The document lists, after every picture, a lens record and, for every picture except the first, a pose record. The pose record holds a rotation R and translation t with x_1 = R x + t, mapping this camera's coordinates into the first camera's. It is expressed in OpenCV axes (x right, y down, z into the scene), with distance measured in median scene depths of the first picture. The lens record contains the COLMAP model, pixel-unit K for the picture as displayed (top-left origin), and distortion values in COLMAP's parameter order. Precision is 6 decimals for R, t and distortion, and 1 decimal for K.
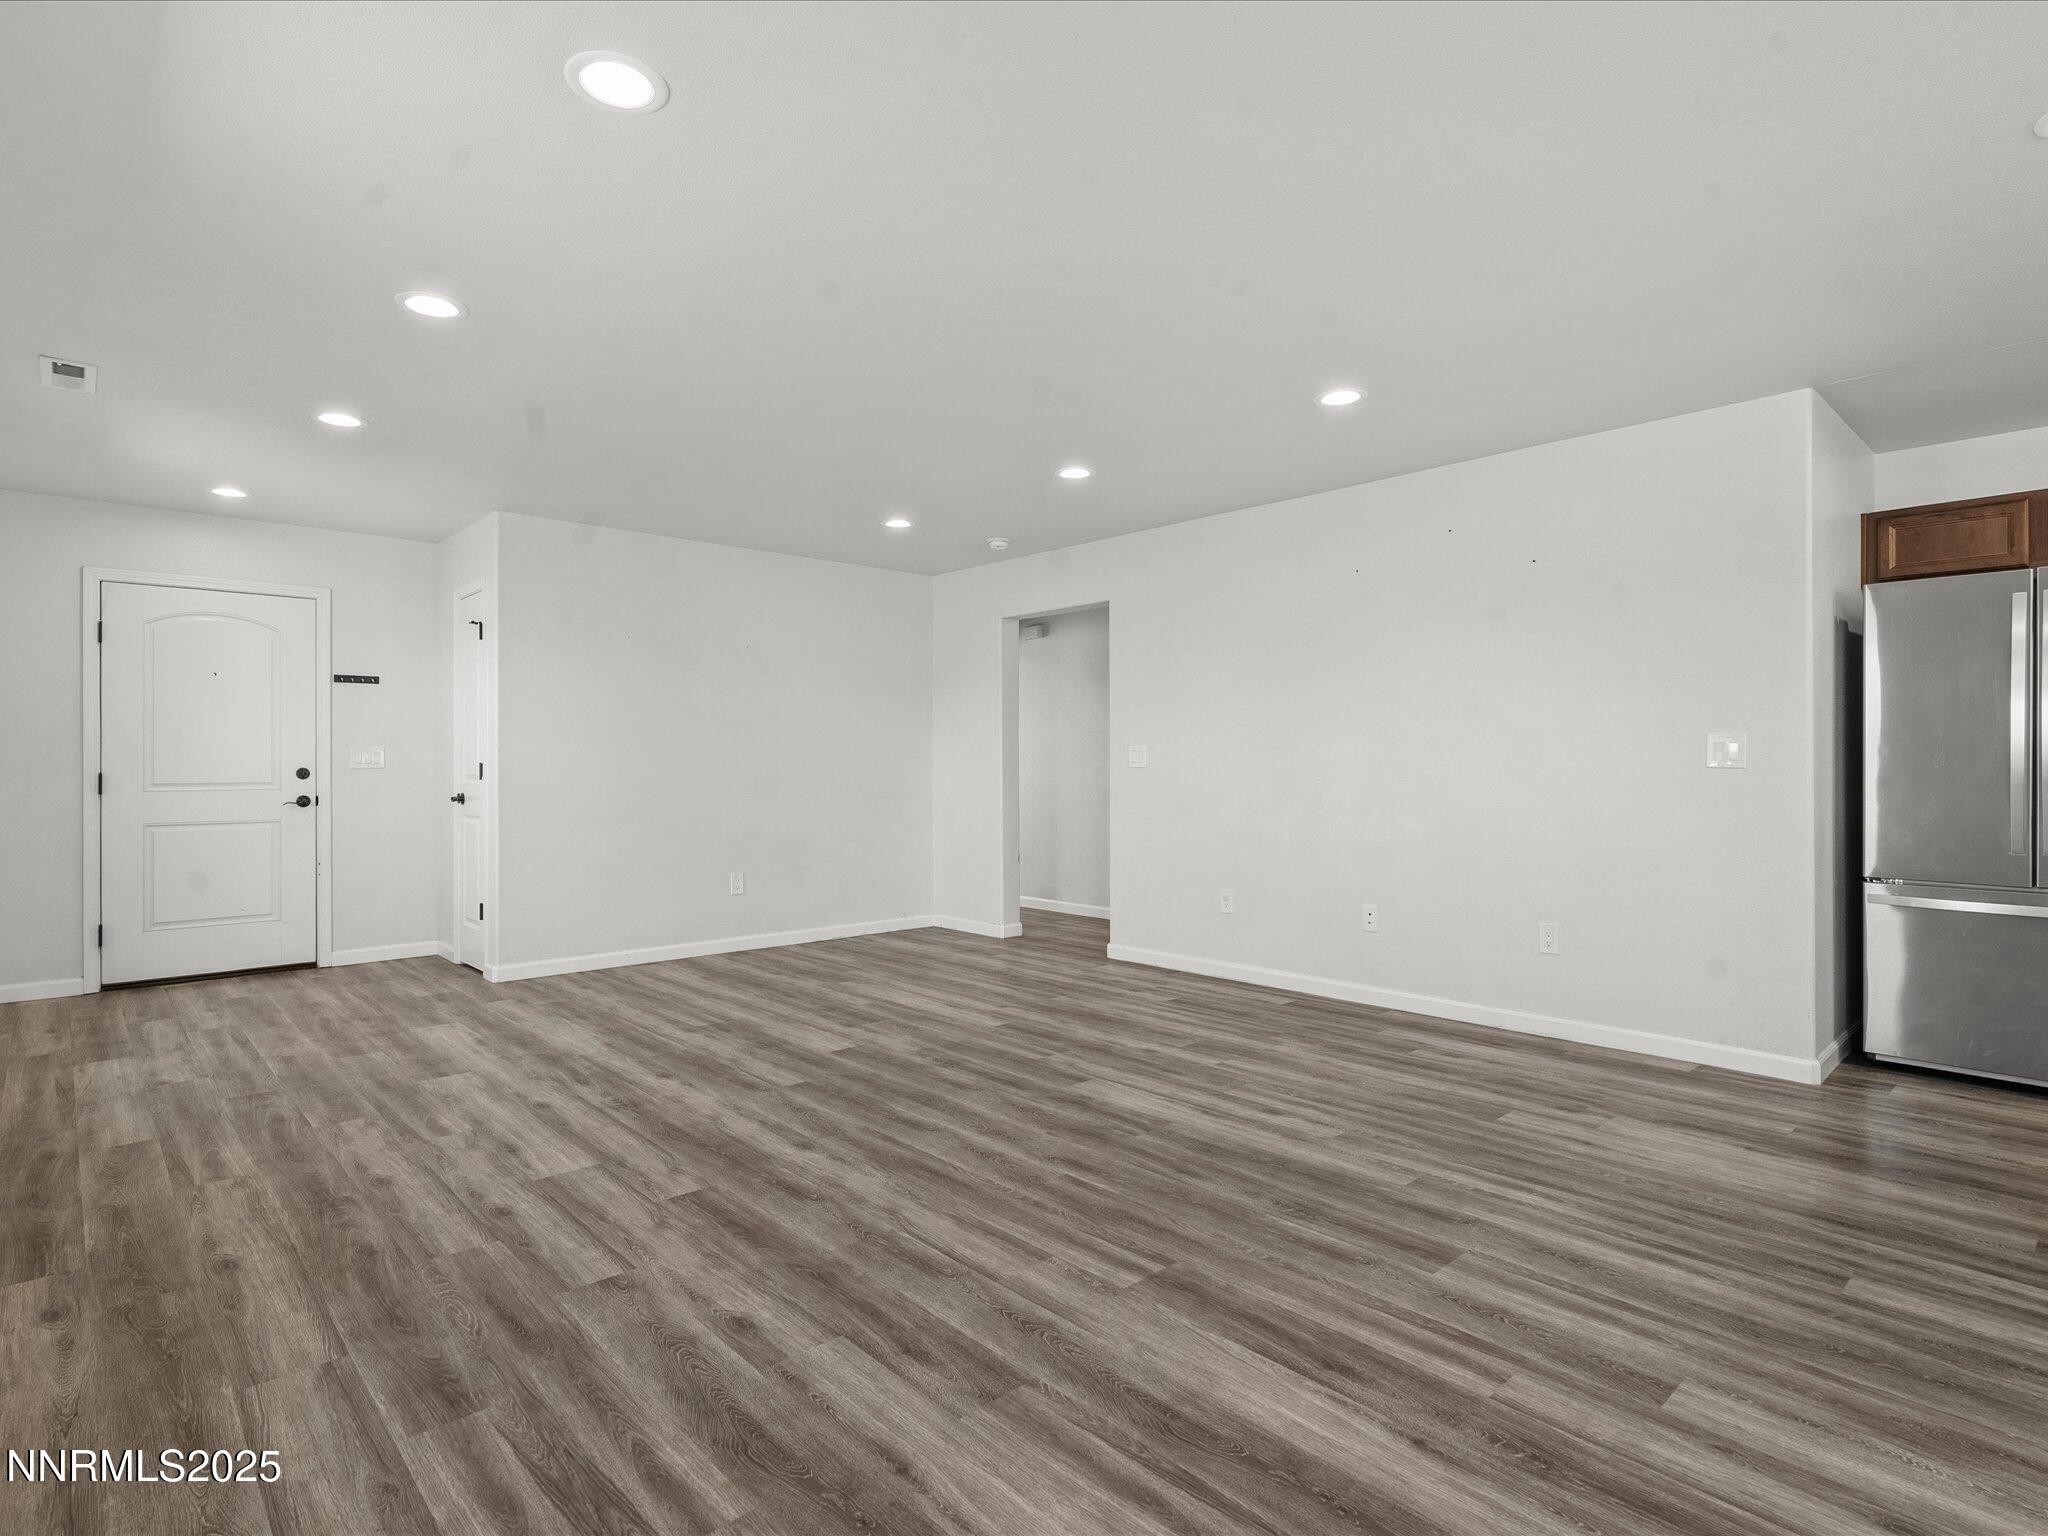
lens RADIAL K [[1062.6, 0, 1011.6], [0, 1062.6, 763.4], [0, 0, 1]] dist [-0.006737, 0.002525]
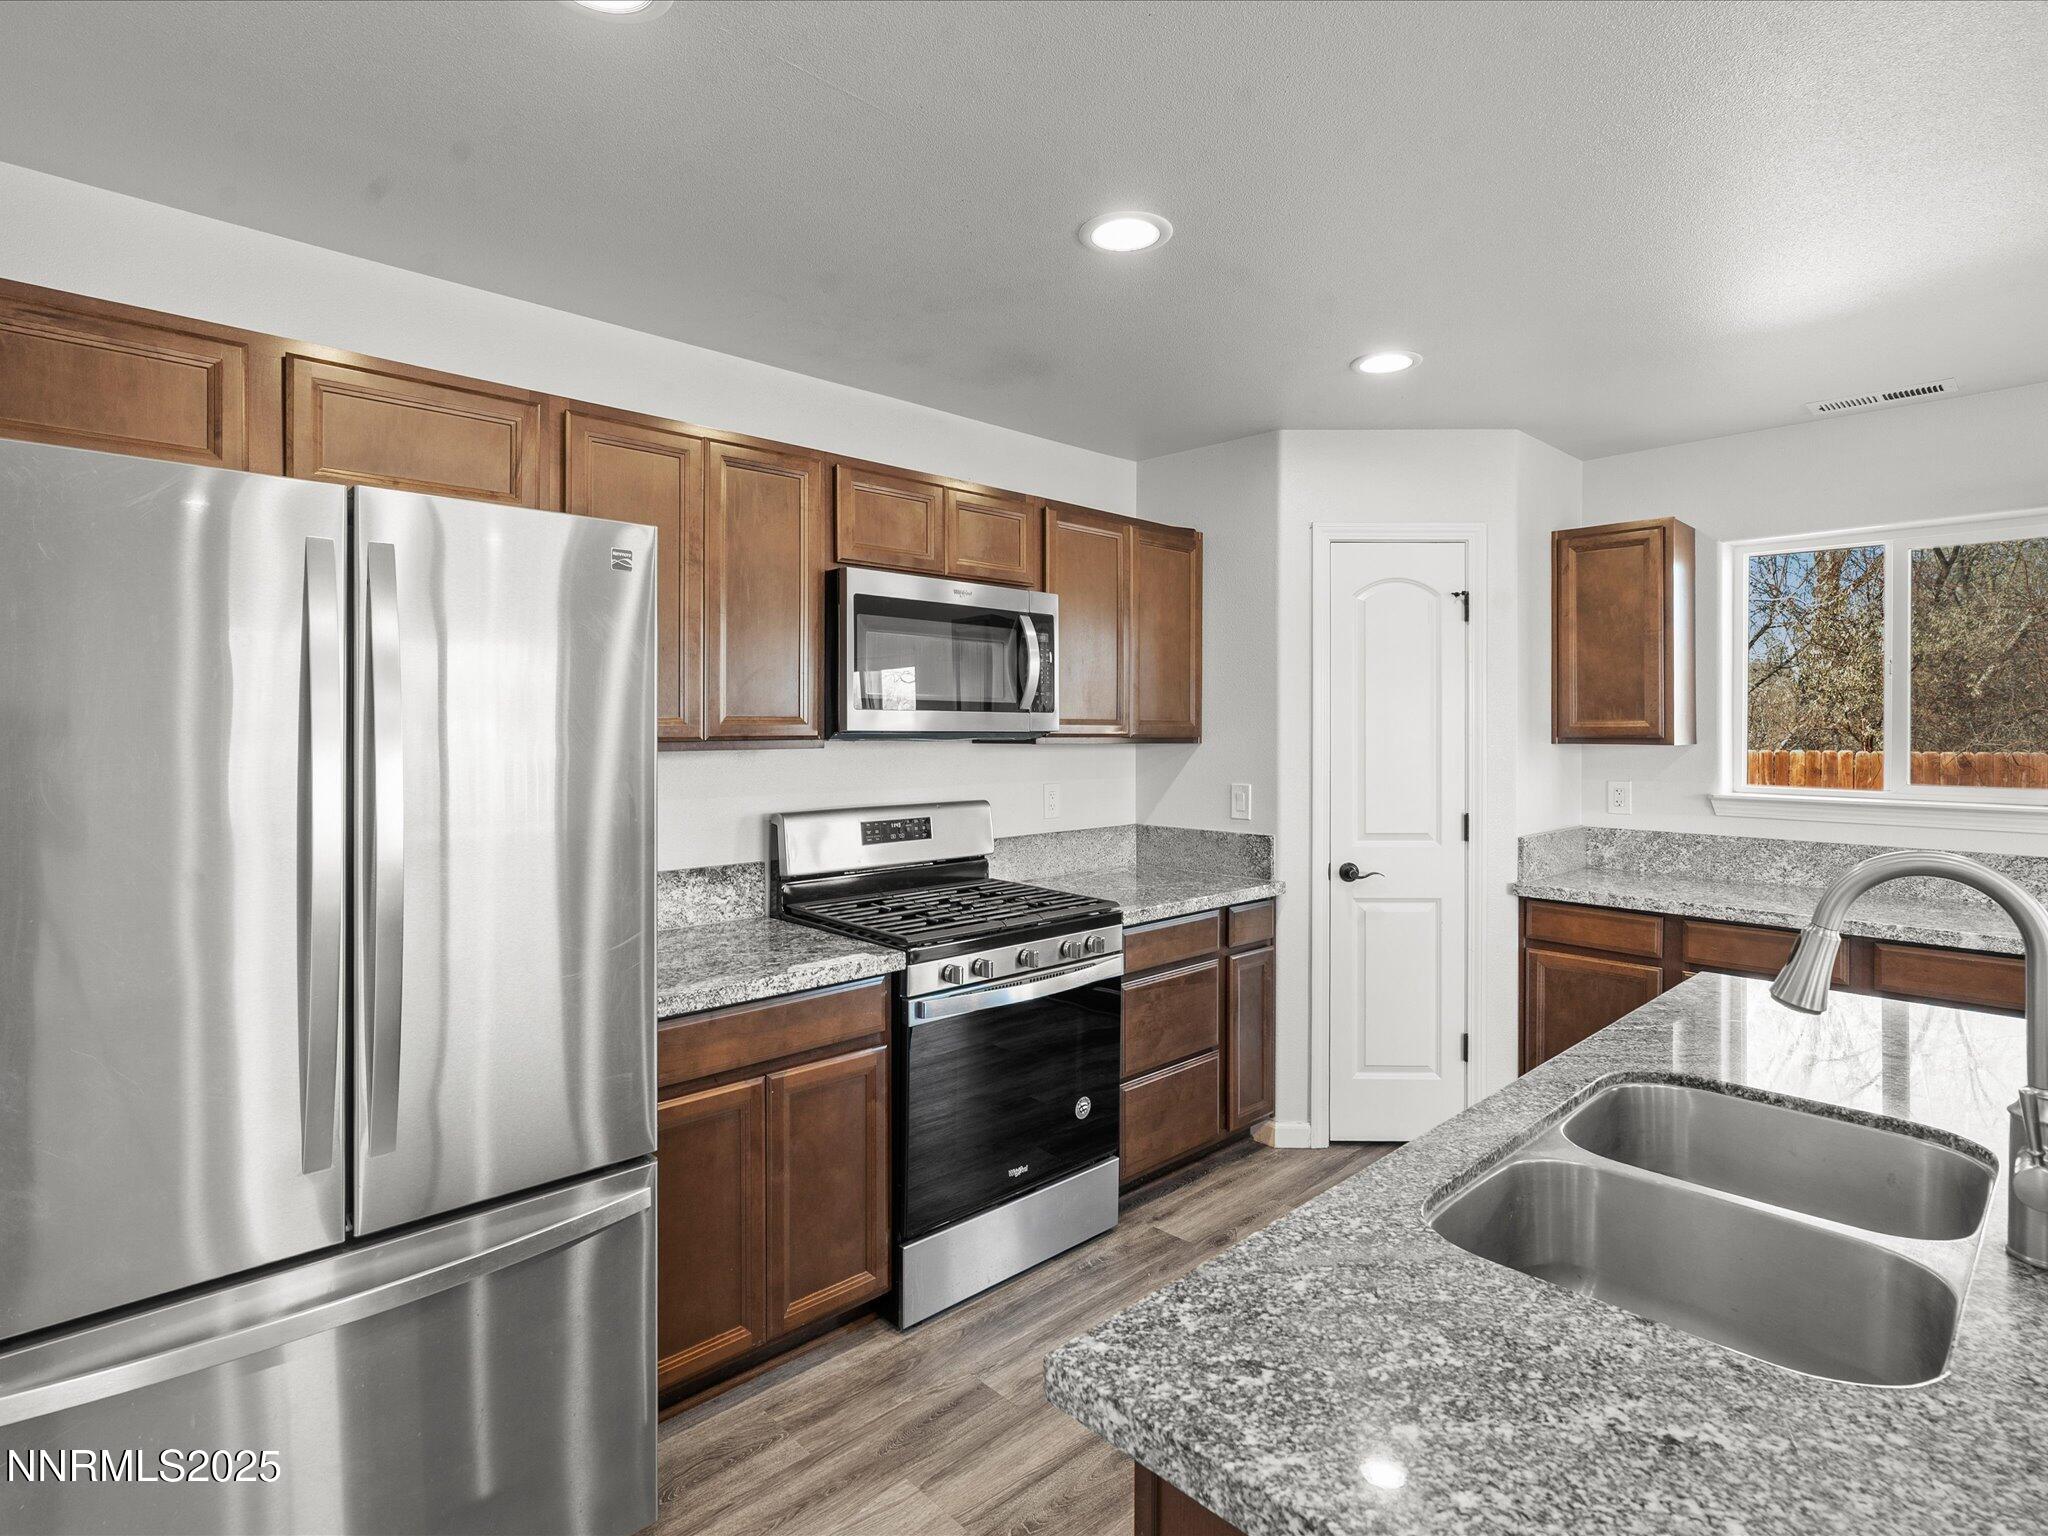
lens RADIAL K [[1035.3, 0, 1009.4], [0, 1035.3, 732.3], [0, 0, 1]] dist [-0.011402, 0.004776]
pose [[-0.012012, -0.005180, 0.999914, 0.555572], [-0.002085, 0.999985, 0.005156, -0.088548], [-0.999926, -0.002023, -0.012022, 0.745549]]
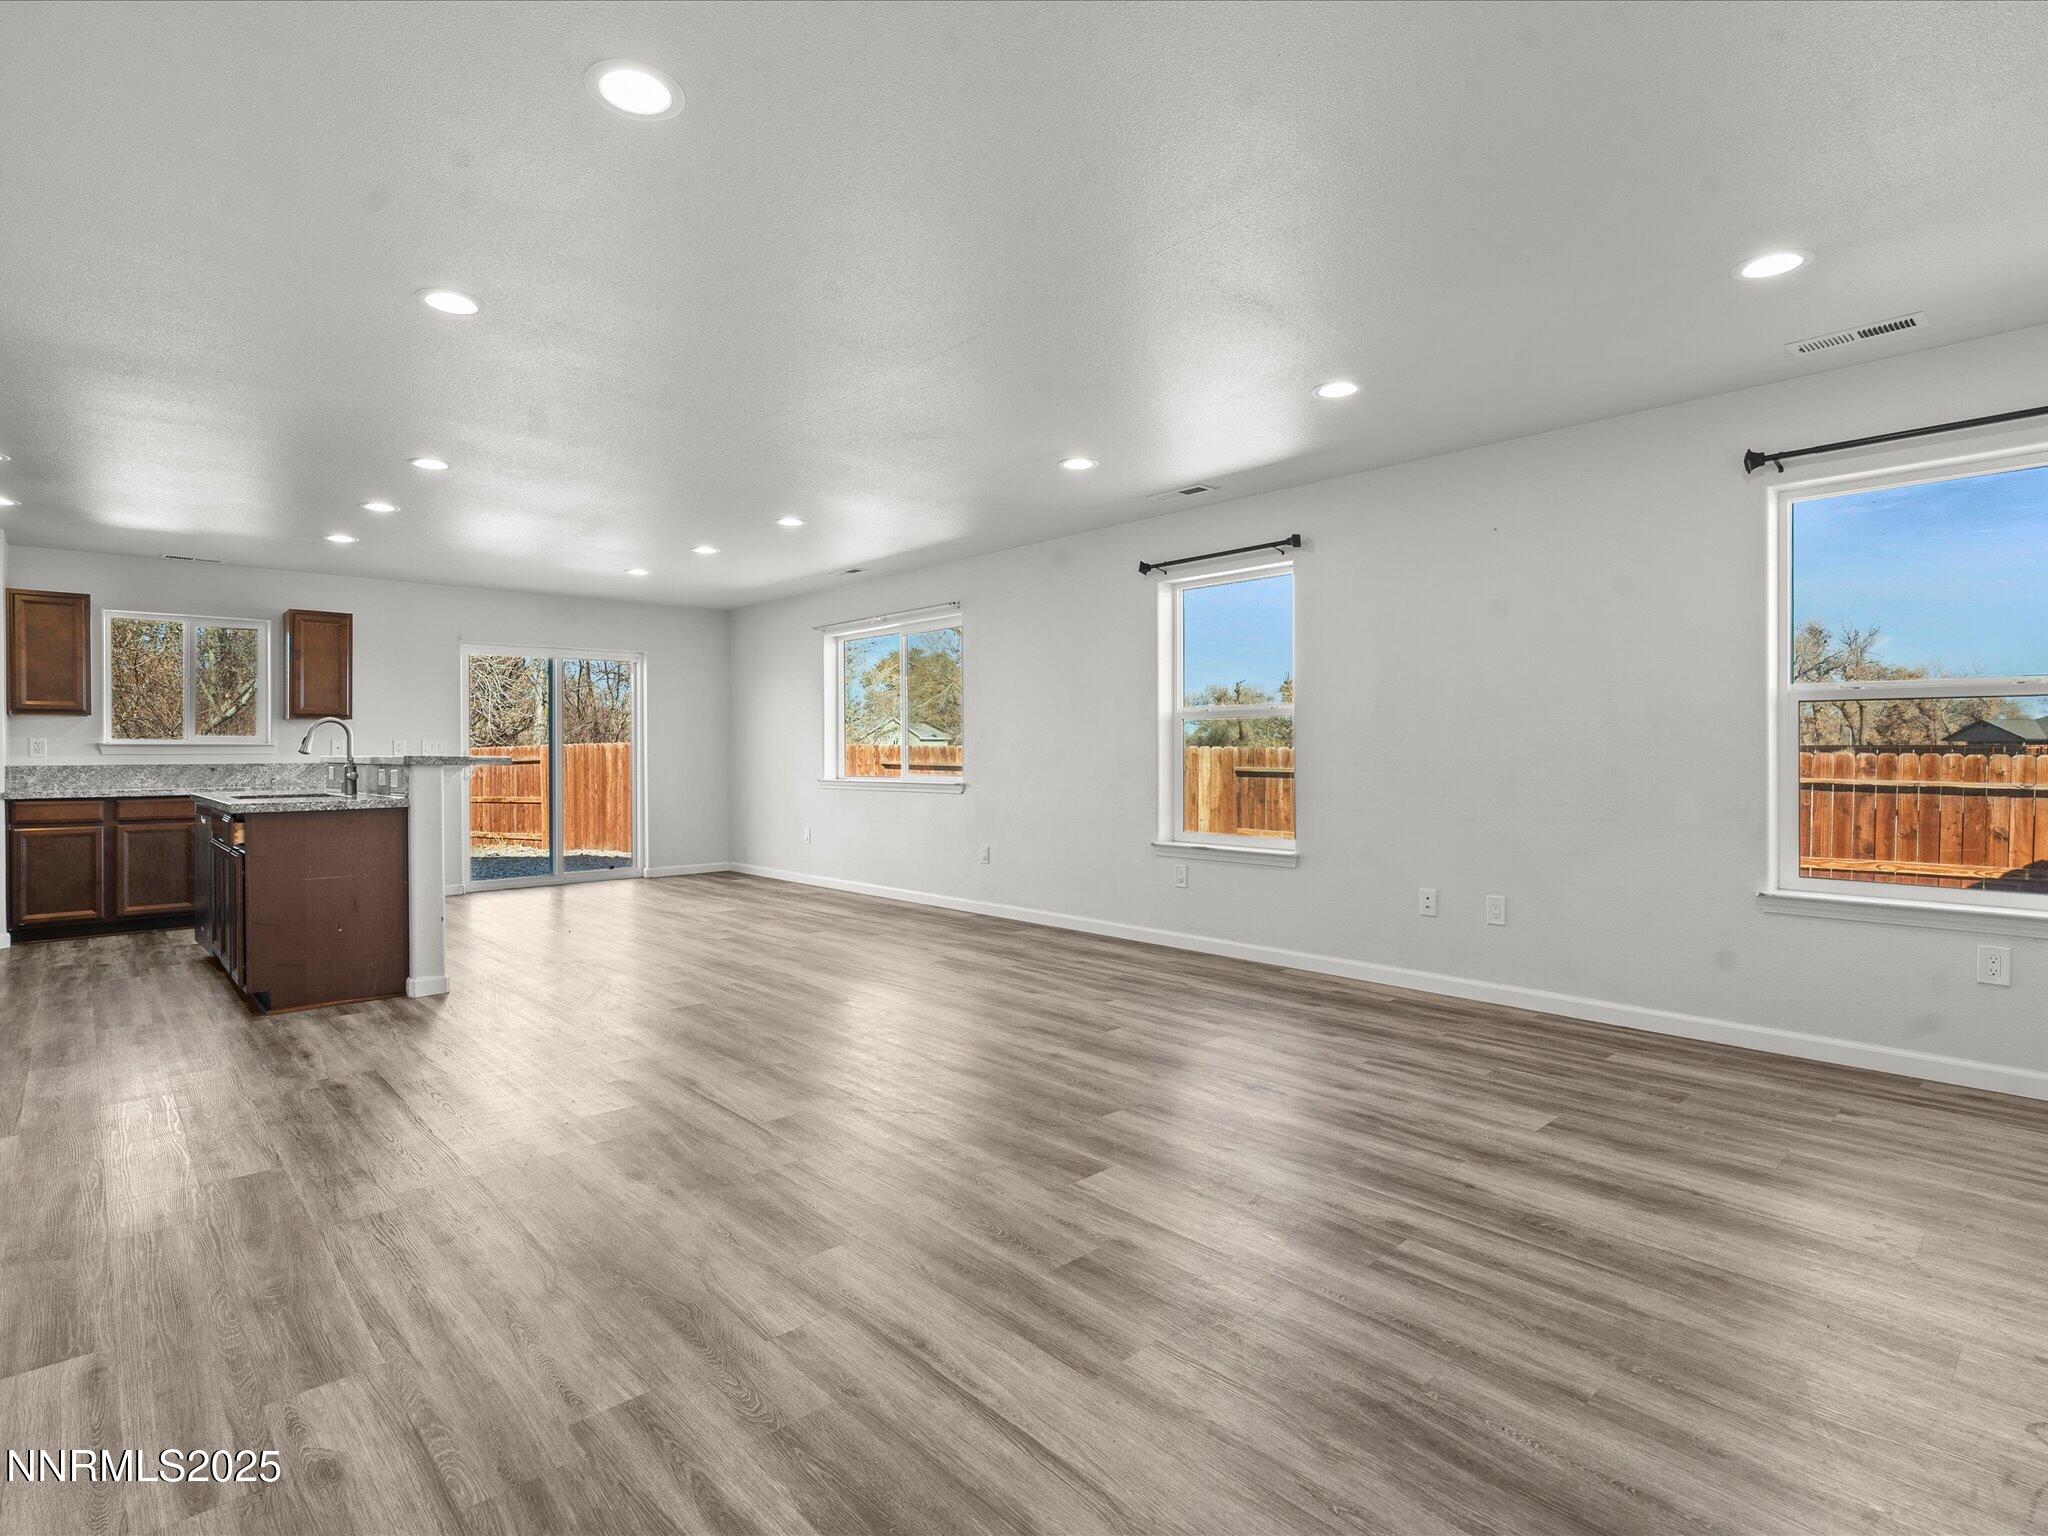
lens RADIAL K [[1035.3, 0, 1026.9], [0, 1035.3, 755.1], [0, 0, 1]] dist [-0.011402, 0.004776]
pose [[-0.999954, 0.005074, -0.008082, -0.135678], [0.005069, 0.999987, 0.000566, 0.007193], [0.008085, 0.000525, -0.999967, 1.958240]]
